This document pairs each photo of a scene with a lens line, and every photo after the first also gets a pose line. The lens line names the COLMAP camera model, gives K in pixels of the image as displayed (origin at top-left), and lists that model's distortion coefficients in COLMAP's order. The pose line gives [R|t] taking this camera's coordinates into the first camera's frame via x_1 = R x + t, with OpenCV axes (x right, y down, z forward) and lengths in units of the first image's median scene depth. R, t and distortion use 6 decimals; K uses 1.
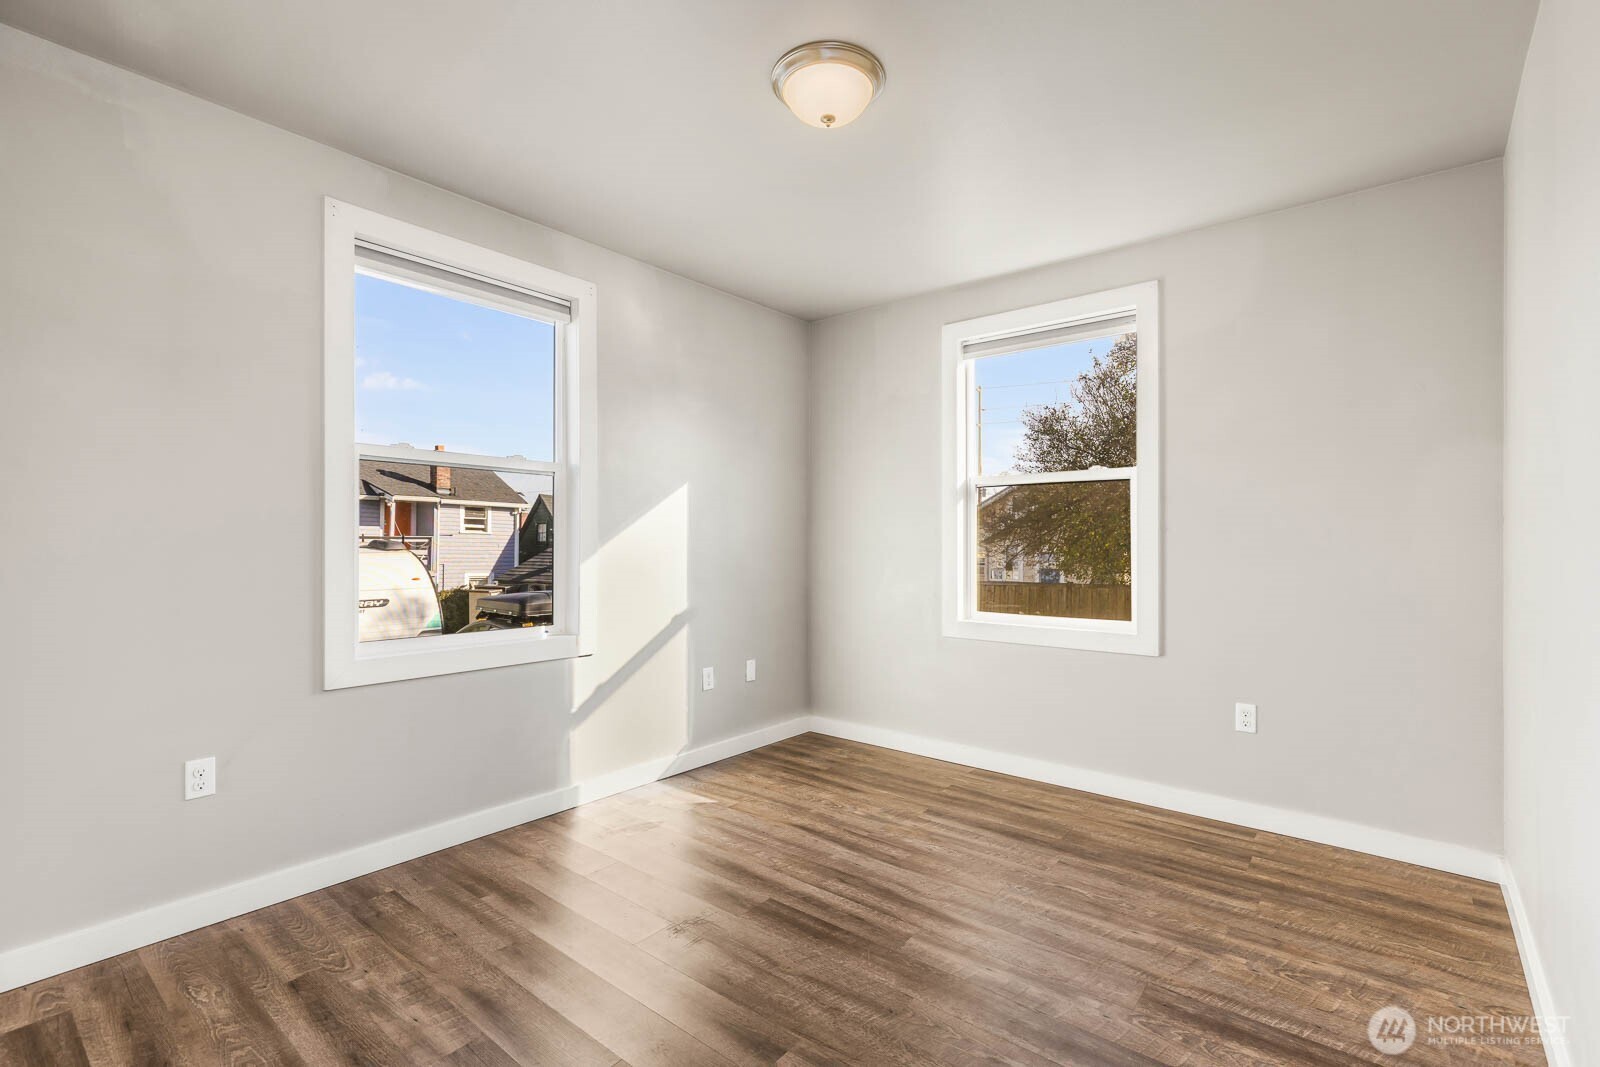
lens RADIAL K [[736.7, 0, 785.6], [0, 736.7, 538.7], [0, 0, 1]] dist [0.013760, -0.003366]
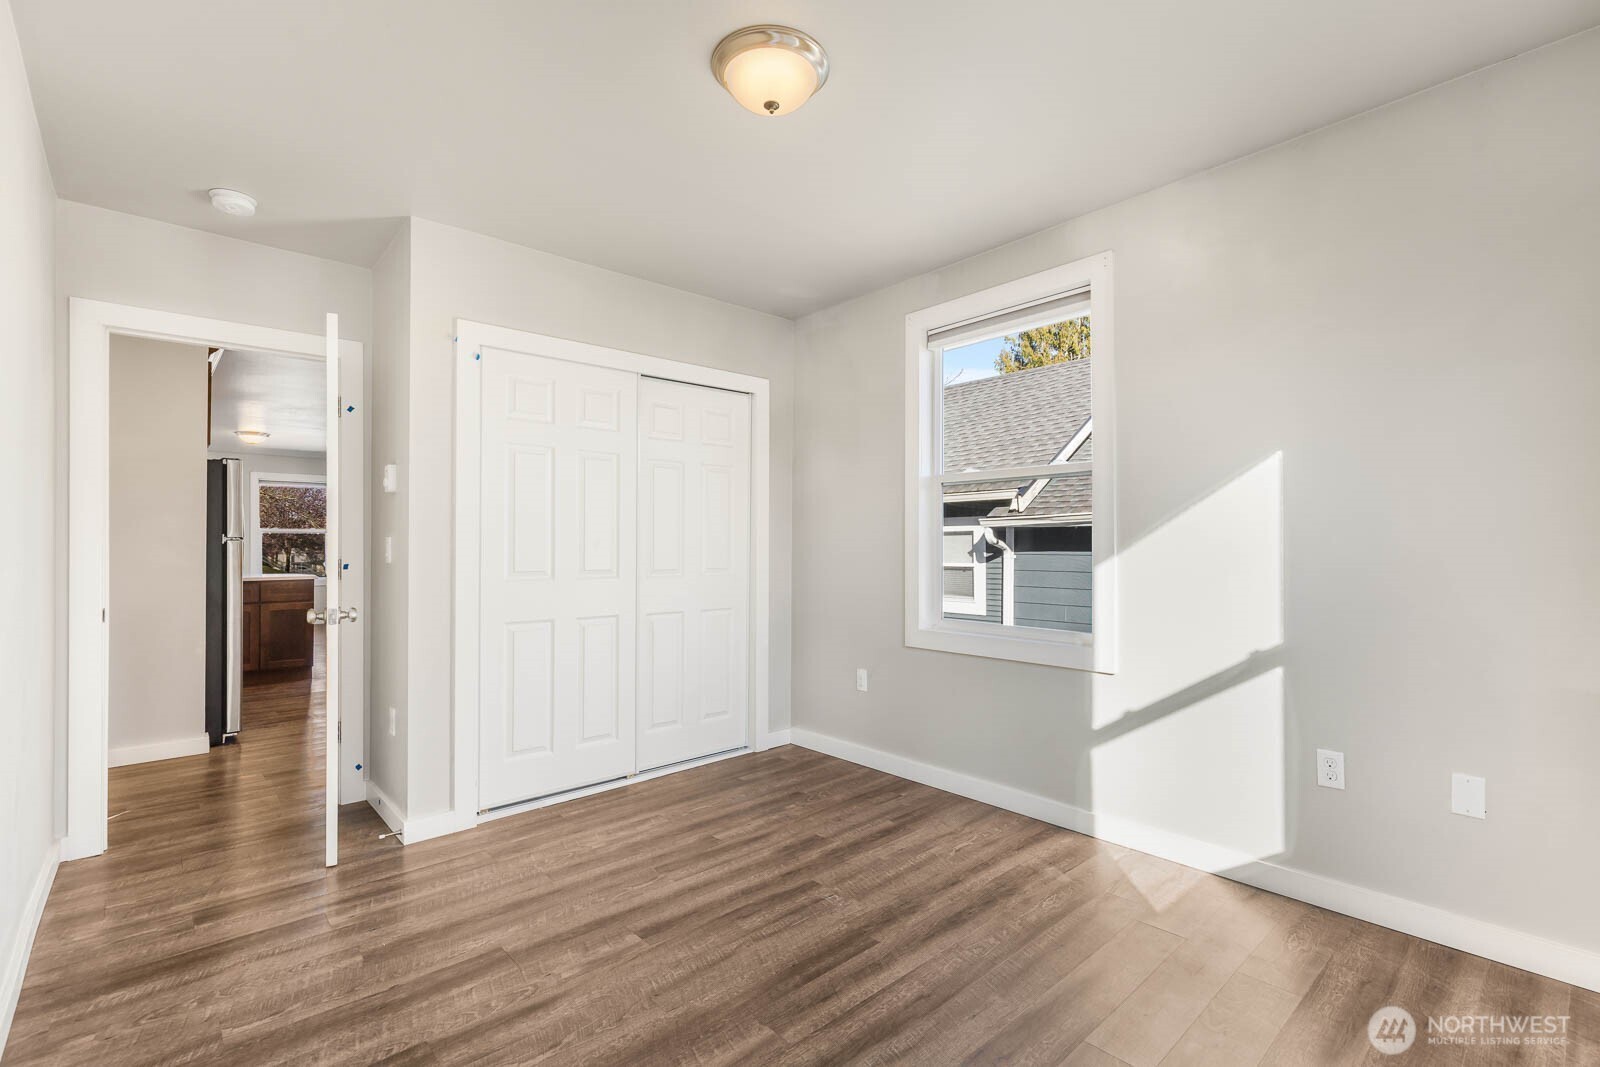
lens RADIAL K [[736.7, 0, 809.9], [0, 736.7, 535.3], [0, 0, 1]] dist [0.013760, -0.003366]
pose [[-0.145985, -0.014756, -0.989177, 0.855610], [0.005909, 0.999858, -0.015787, 0.011417], [0.989269, -0.008150, -0.145877, 1.025582]]
